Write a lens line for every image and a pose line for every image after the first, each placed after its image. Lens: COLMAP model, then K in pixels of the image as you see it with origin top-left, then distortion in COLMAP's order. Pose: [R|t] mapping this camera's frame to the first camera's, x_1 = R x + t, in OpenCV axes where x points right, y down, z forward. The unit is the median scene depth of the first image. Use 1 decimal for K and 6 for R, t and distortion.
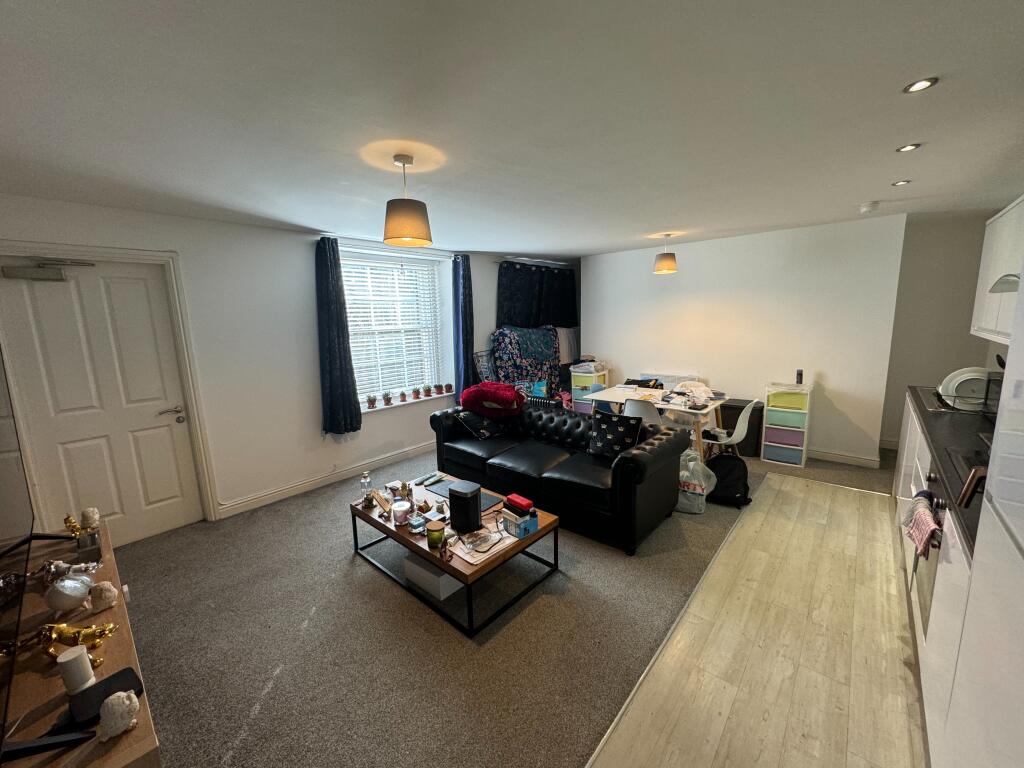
lens RADIAL K [[407.2, 0, 511.0], [0, 407.2, 383.1], [0, 0, 1]] dist [-0.001975, -0.000516]
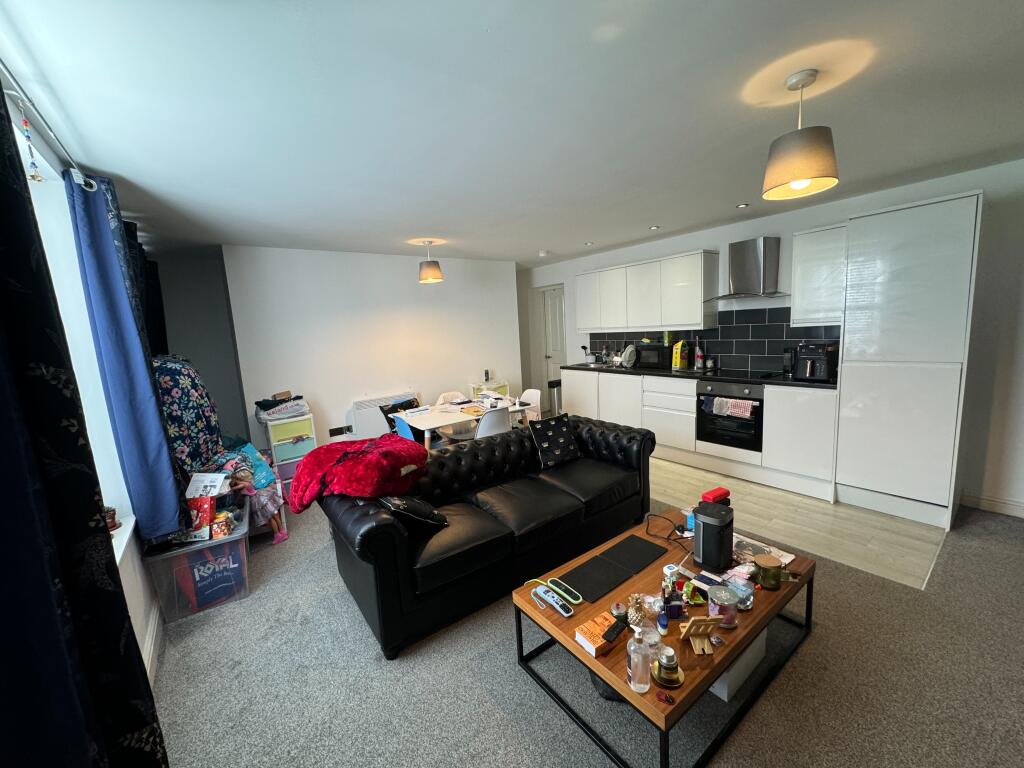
lens RADIAL K [[407.2, 0, 511.0], [0, 407.2, 383.1], [0, 0, 1]] dist [-0.001975, -0.000516]
pose [[0.205296, -0.119505, 0.971376, -0.475003], [0.213823, 0.974017, 0.074640, -0.064257], [-0.955057, 0.192379, 0.225515, 0.588815]]
